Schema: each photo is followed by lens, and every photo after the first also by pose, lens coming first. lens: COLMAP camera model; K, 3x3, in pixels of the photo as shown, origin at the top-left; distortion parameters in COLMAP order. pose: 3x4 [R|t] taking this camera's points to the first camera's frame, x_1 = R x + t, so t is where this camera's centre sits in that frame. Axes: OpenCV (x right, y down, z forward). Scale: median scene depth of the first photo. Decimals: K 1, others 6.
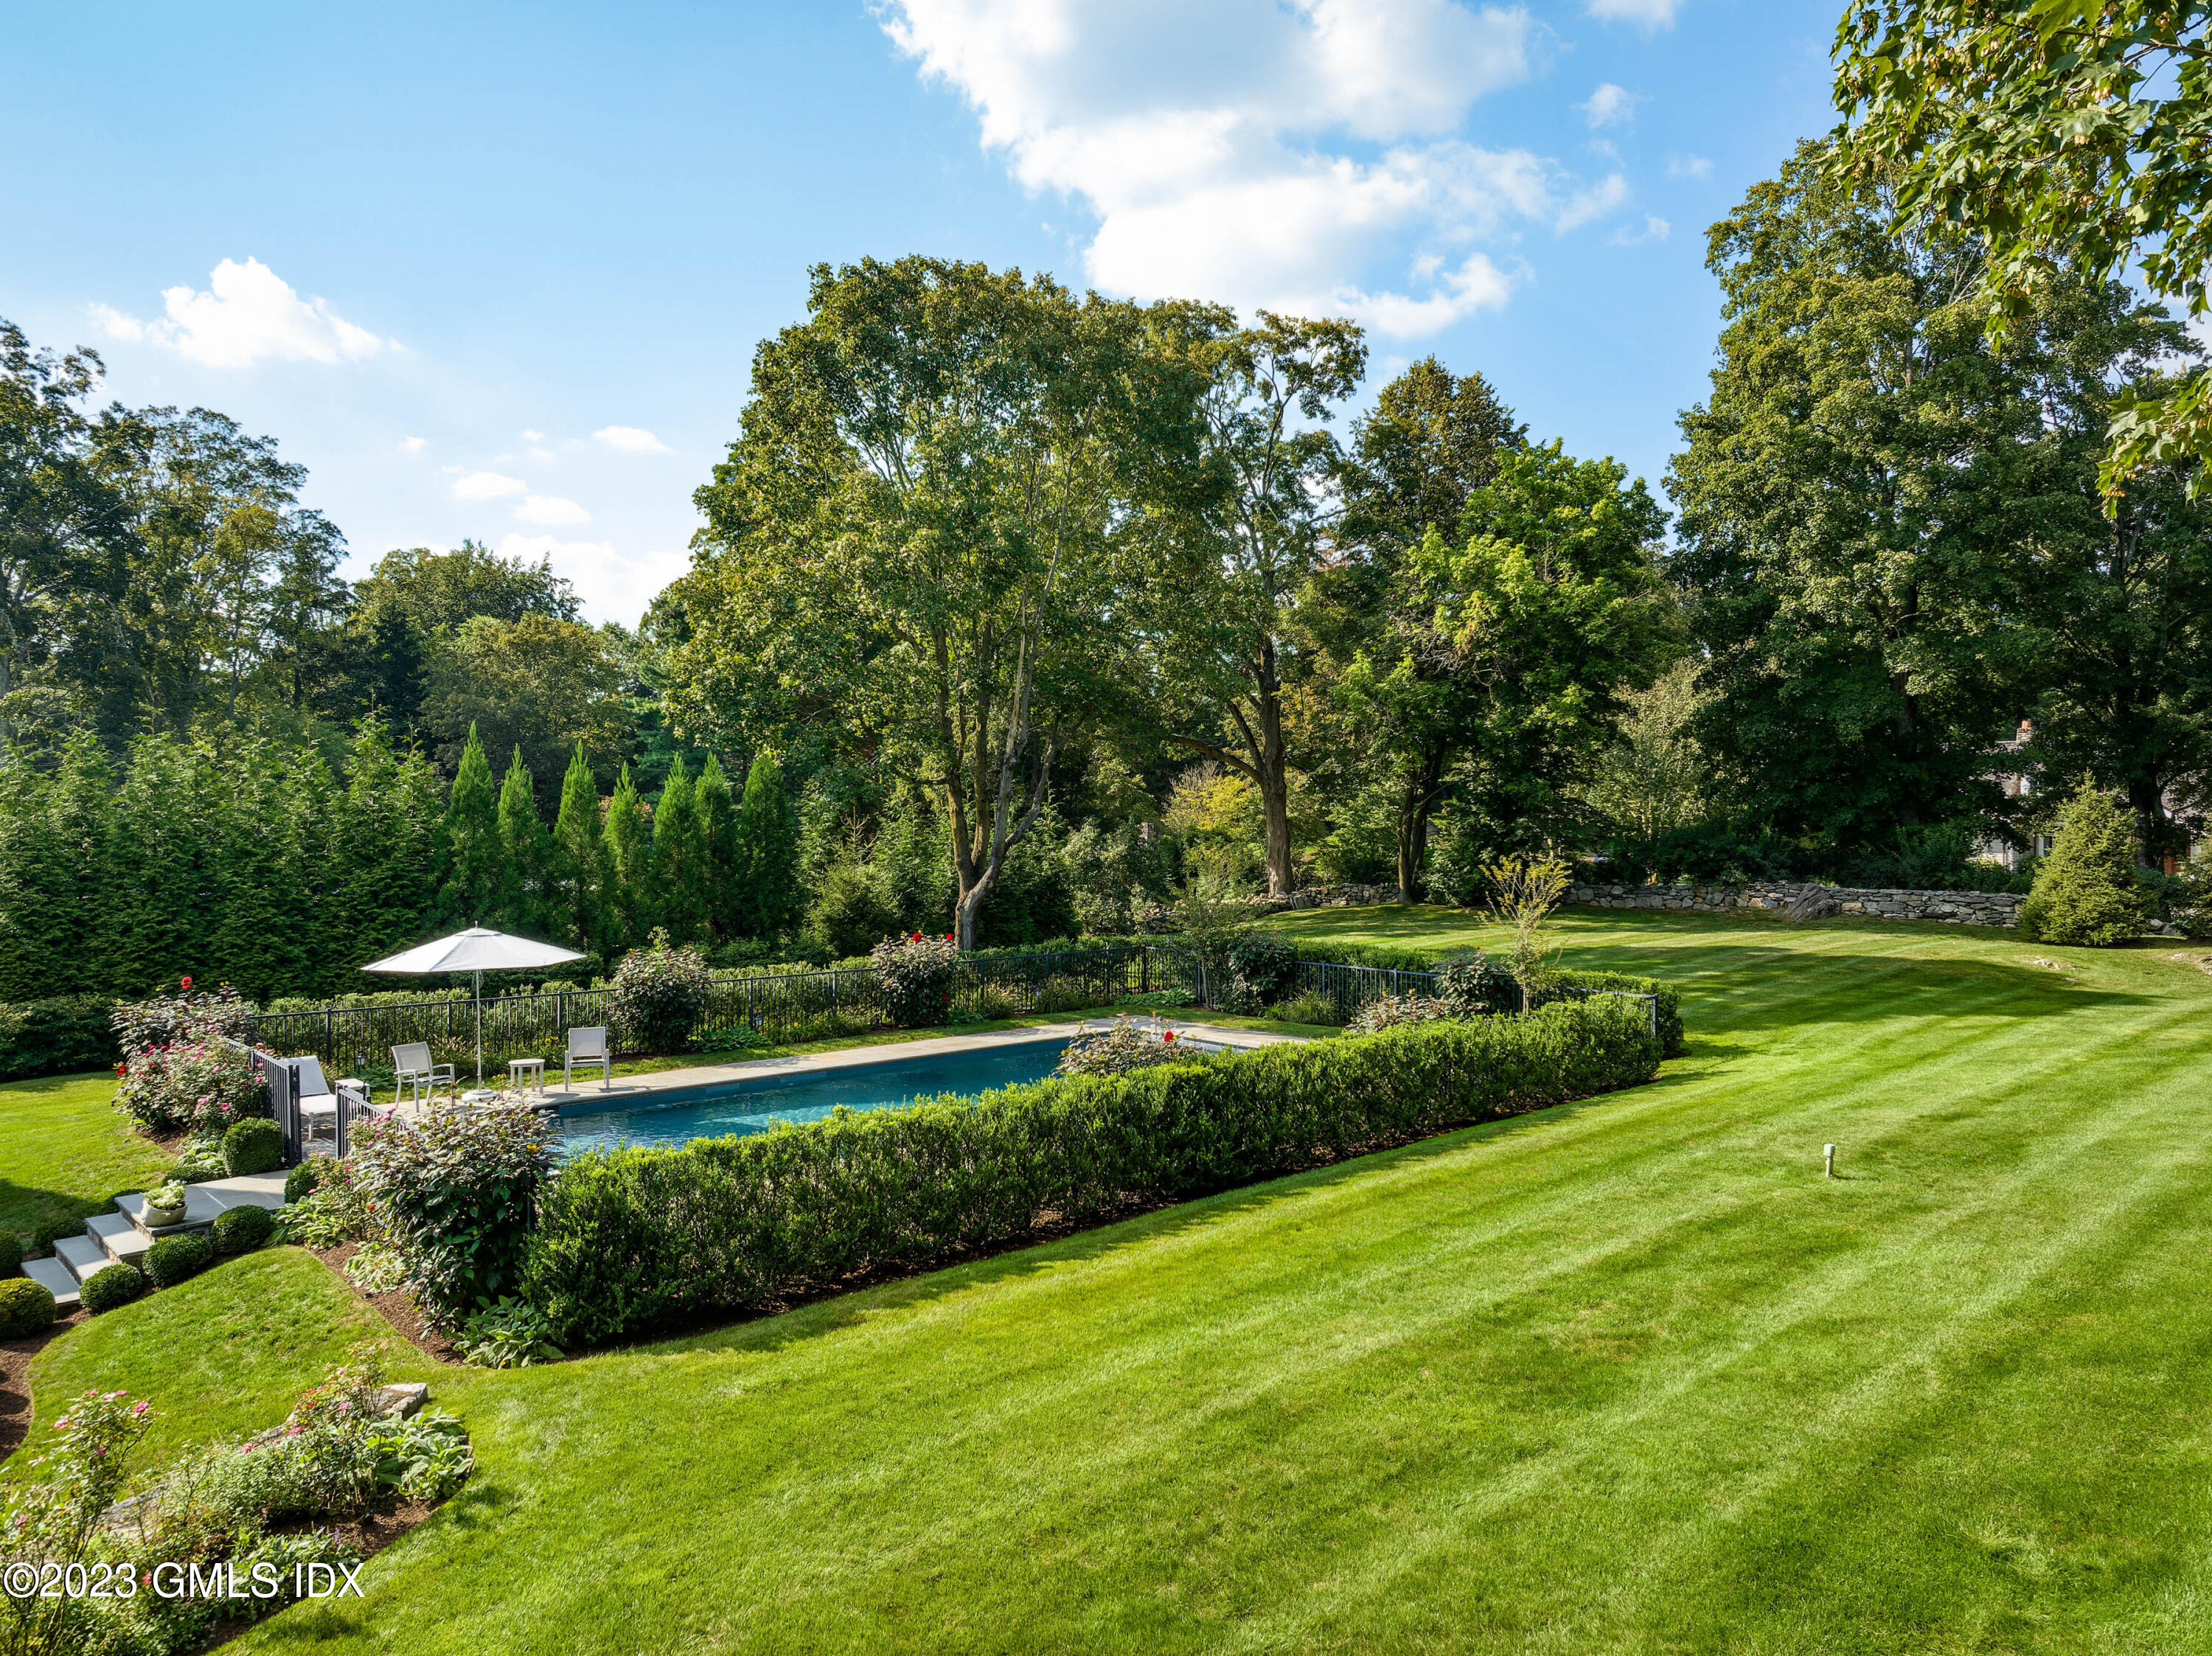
lens RADIAL K [[1528.0, 0, 1092.2], [0, 1528.0, 831.1], [0, 0, 1]] dist [-0.003647, -0.010653]
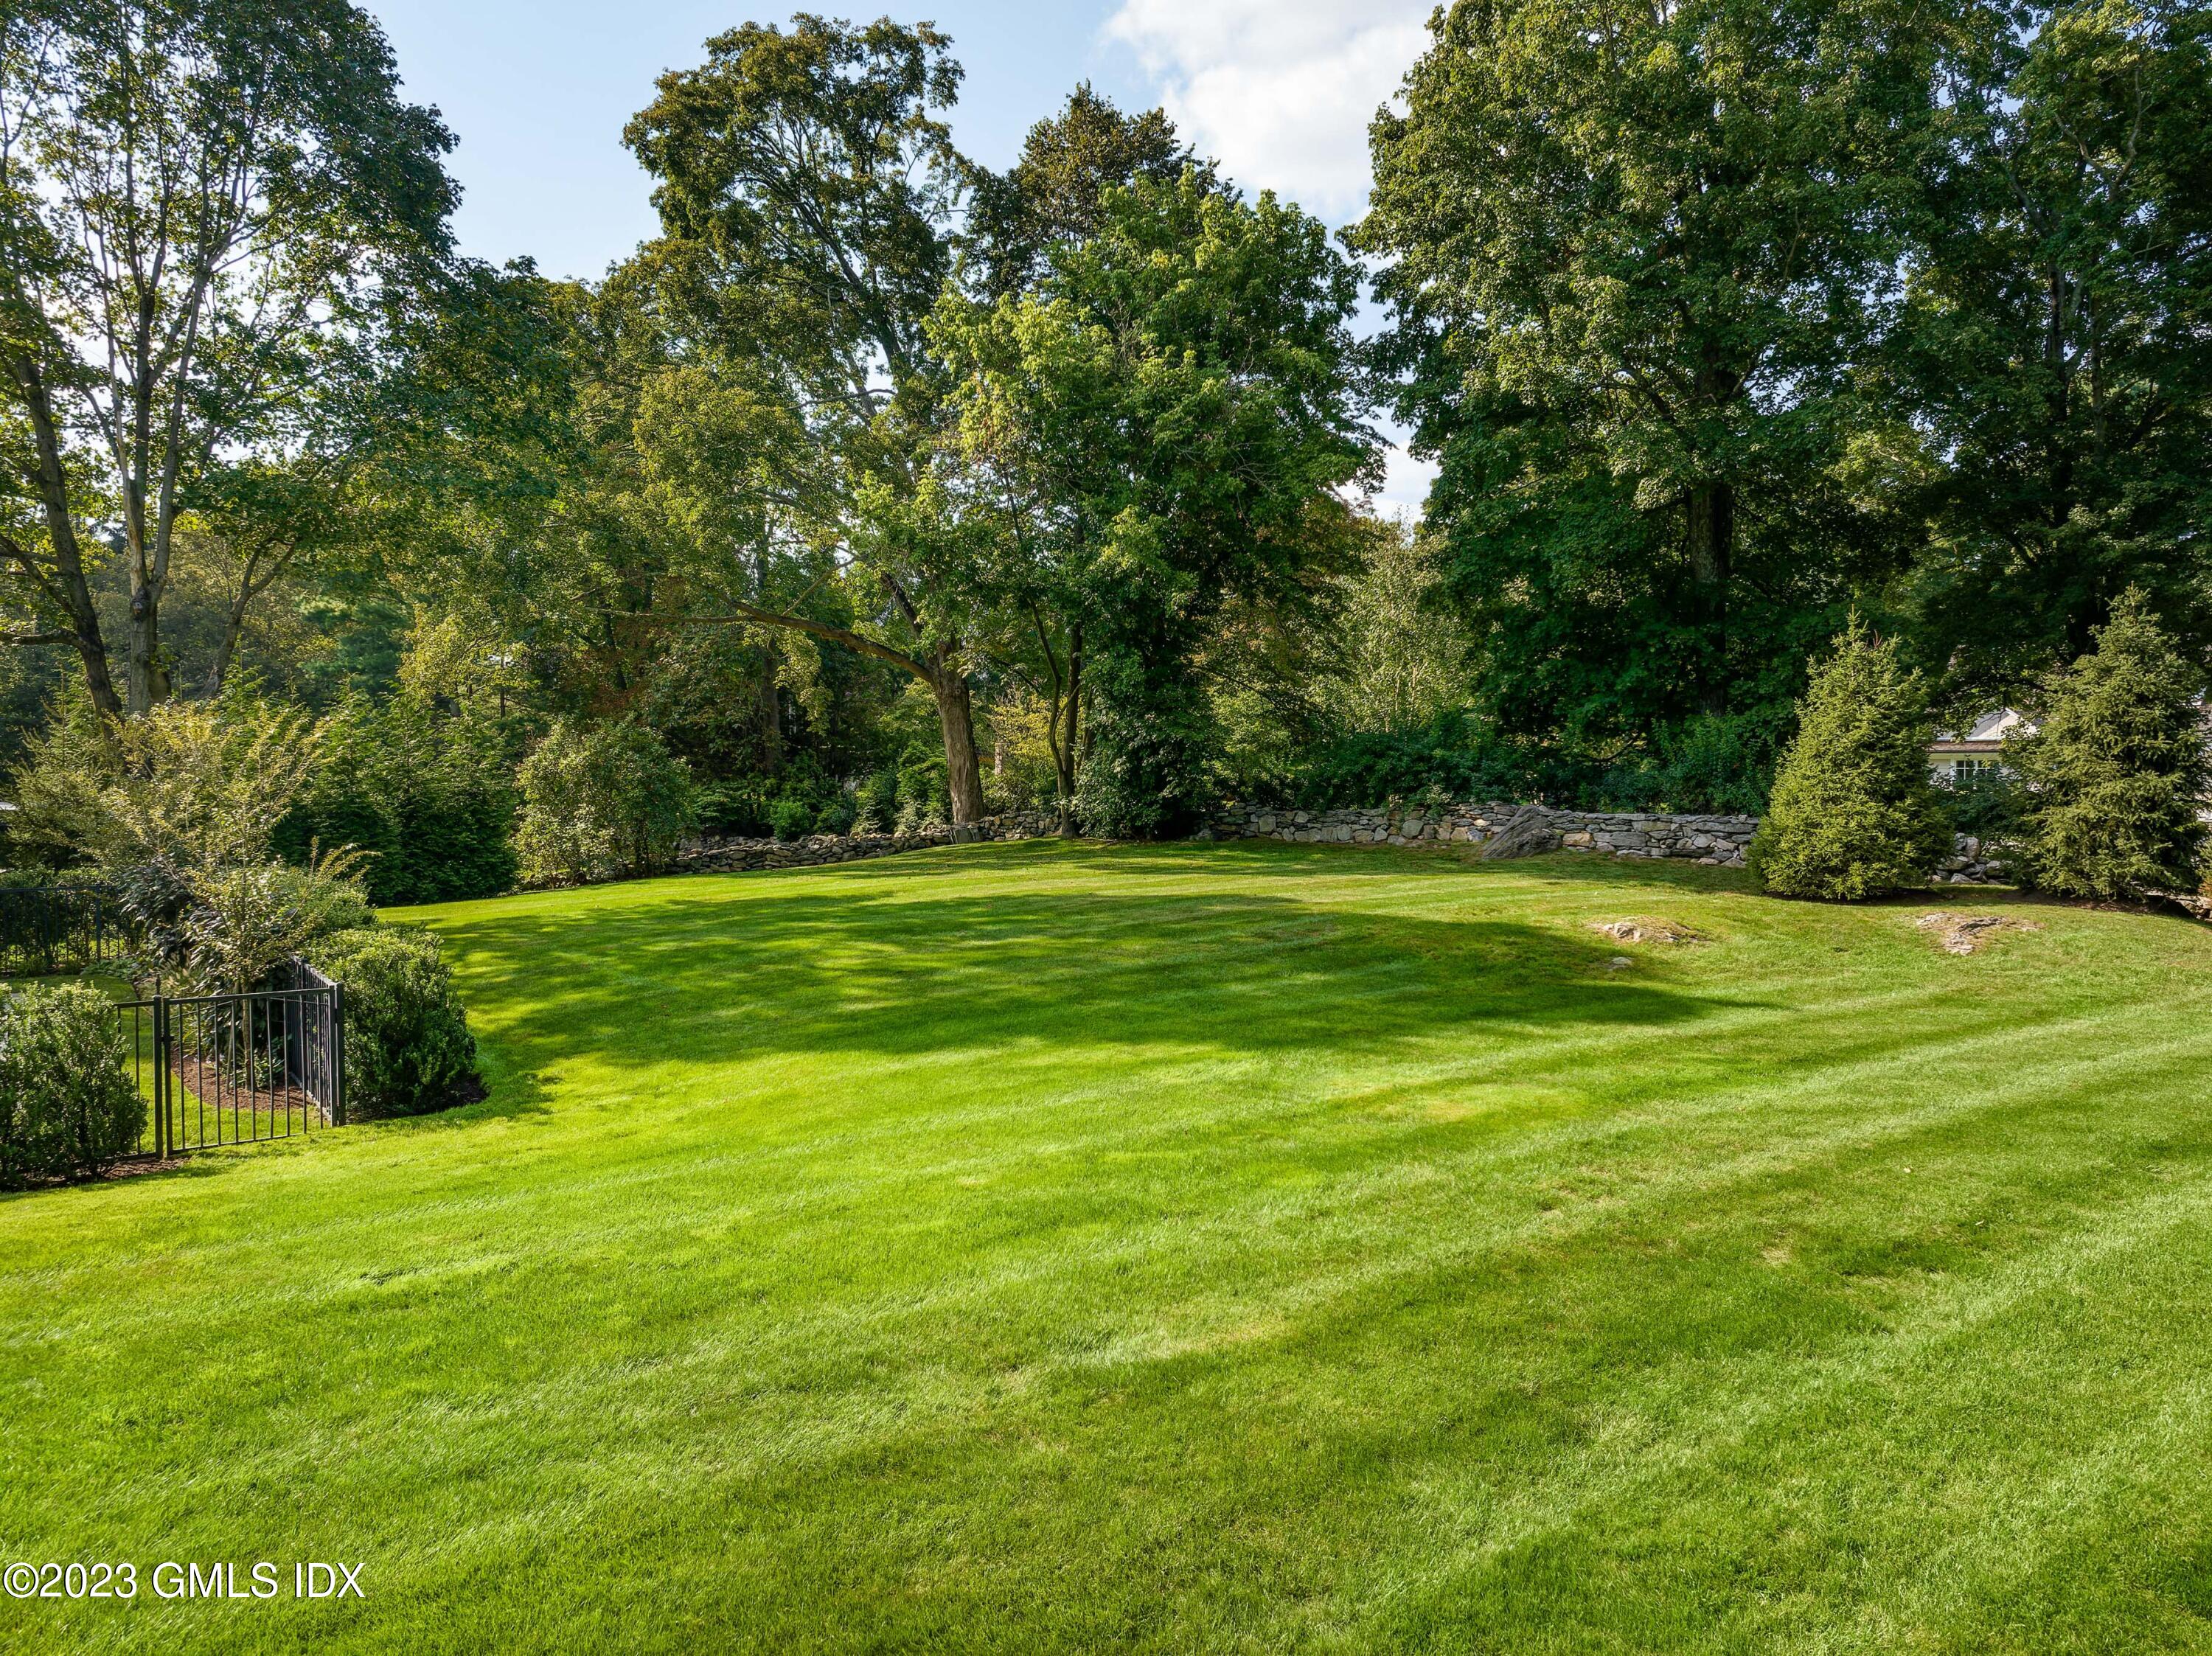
lens RADIAL K [[1528.0, 0, 1113.9], [0, 1528.0, 822.4], [0, 0, 1]] dist [-0.003647, -0.010653]
pose [[0.994341, 0.002606, -0.106206, 0.381740], [0.000343, 0.999615, 0.027733, 0.024488], [0.106237, -0.027612, 0.993957, 0.327785]]
